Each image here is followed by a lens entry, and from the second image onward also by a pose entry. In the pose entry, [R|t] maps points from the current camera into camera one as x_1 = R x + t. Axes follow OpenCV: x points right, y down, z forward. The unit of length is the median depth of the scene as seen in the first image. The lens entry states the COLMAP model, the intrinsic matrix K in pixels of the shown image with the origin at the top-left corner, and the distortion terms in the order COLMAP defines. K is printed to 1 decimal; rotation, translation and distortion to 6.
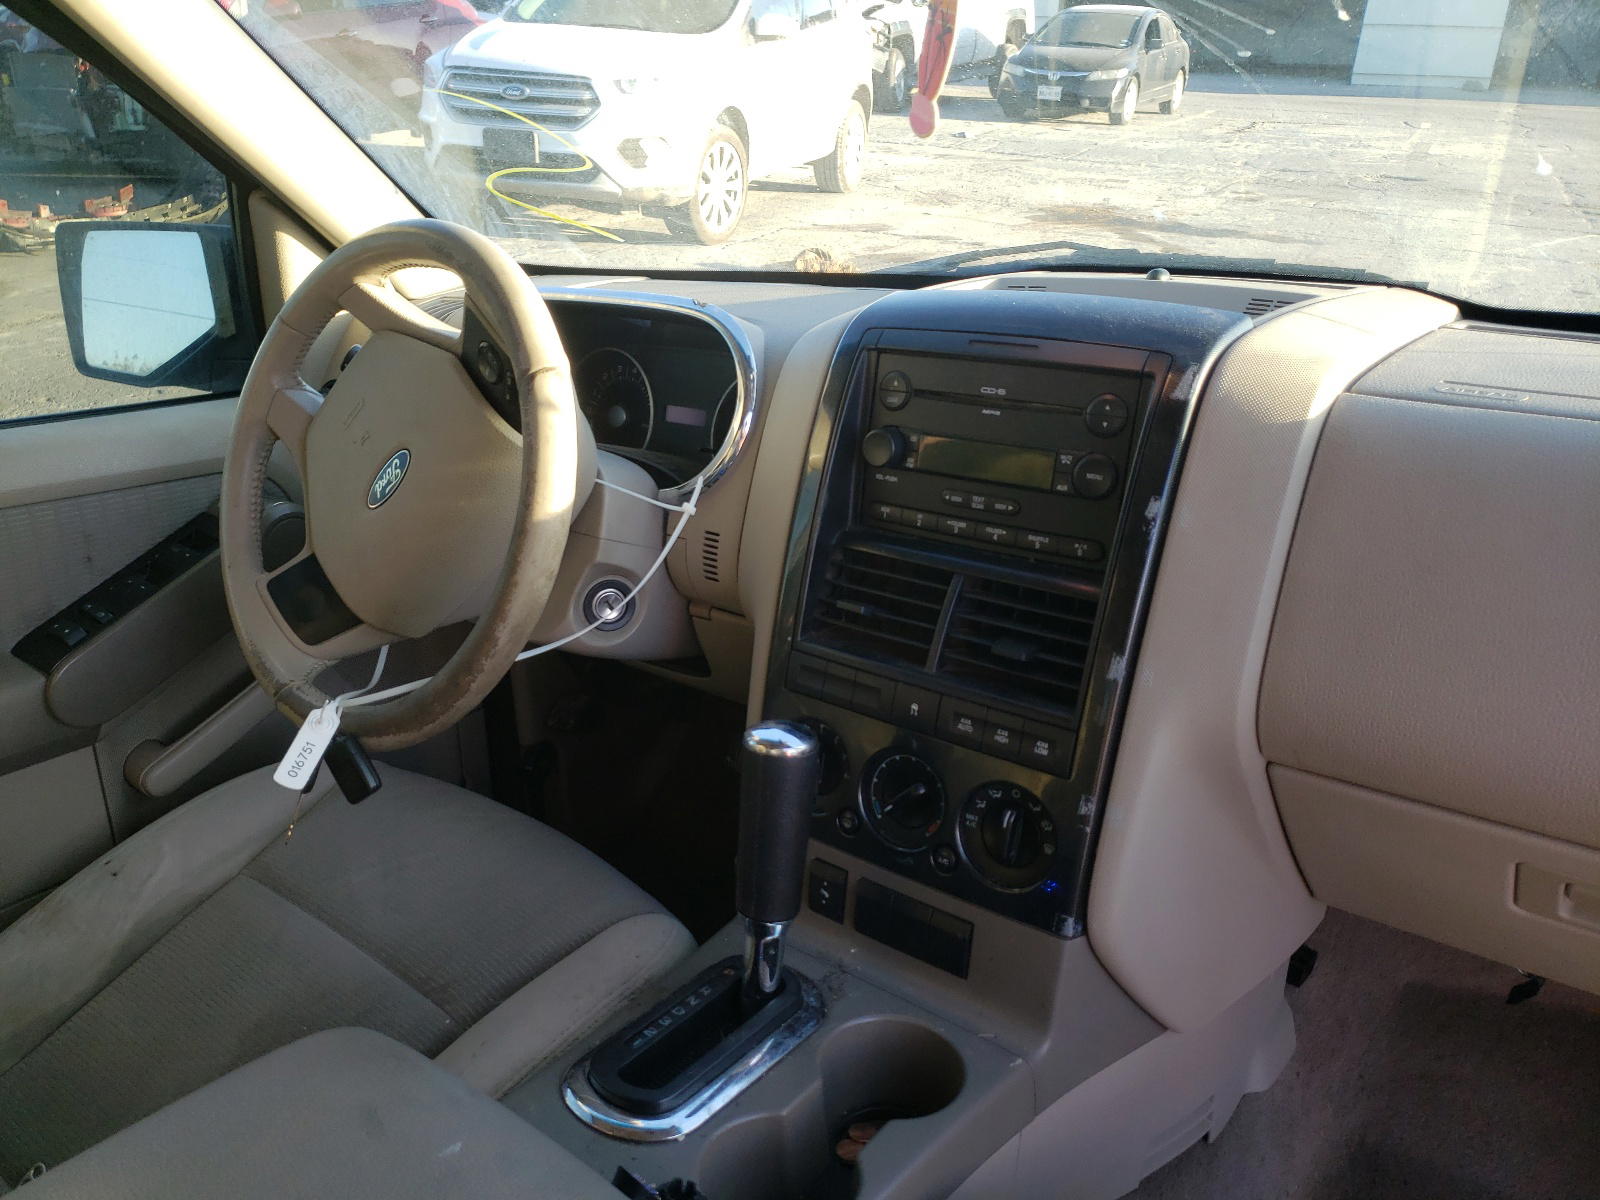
lens RADIAL K [[1209.9, 0, 800.0], [0, 1209.9, 600.0], [0, 0, 1]] dist [0.054767, 0.000347]
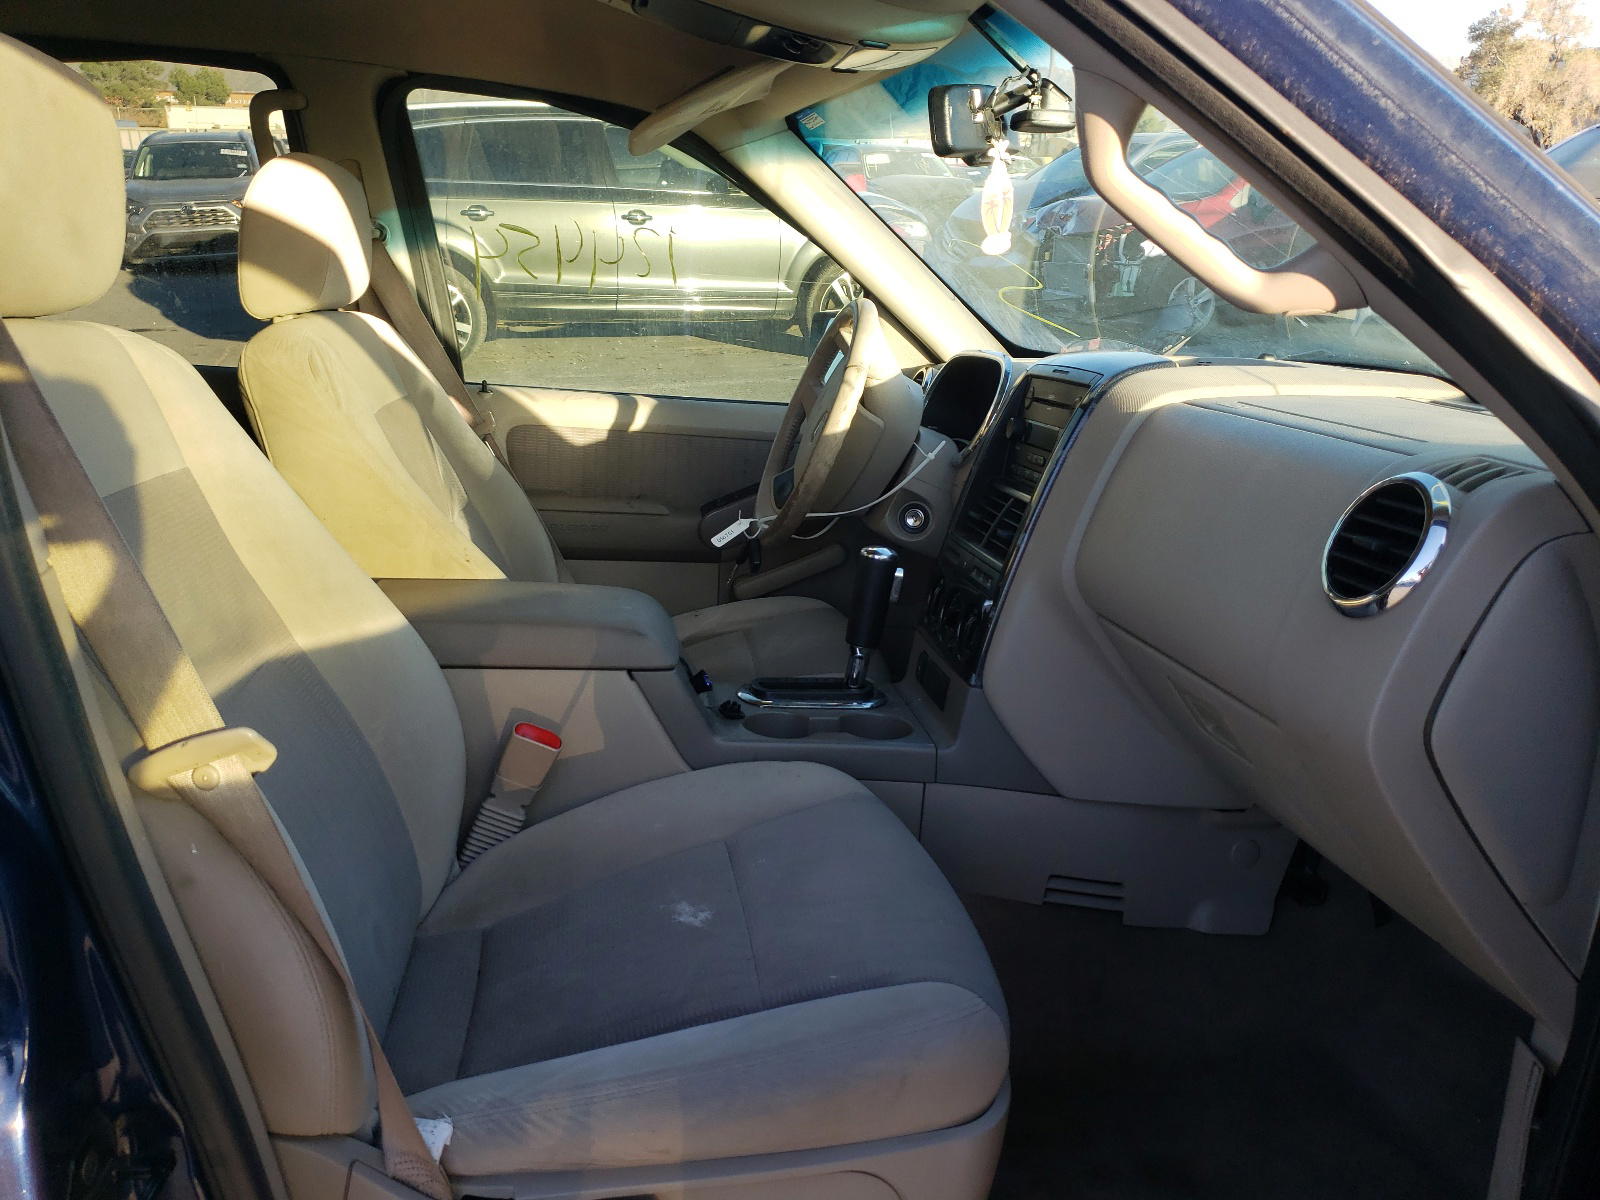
lens RADIAL K [[1209.9, 0, 800.0], [0, 1209.9, 600.0], [0, 0, 1]] dist [0.054767, 0.000347]
pose [[0.730077, 0.199697, -0.653536, 1.119065], [-0.280795, 0.959549, -0.020478, 0.251532], [0.623010, 0.198460, 0.756618, -0.501981]]
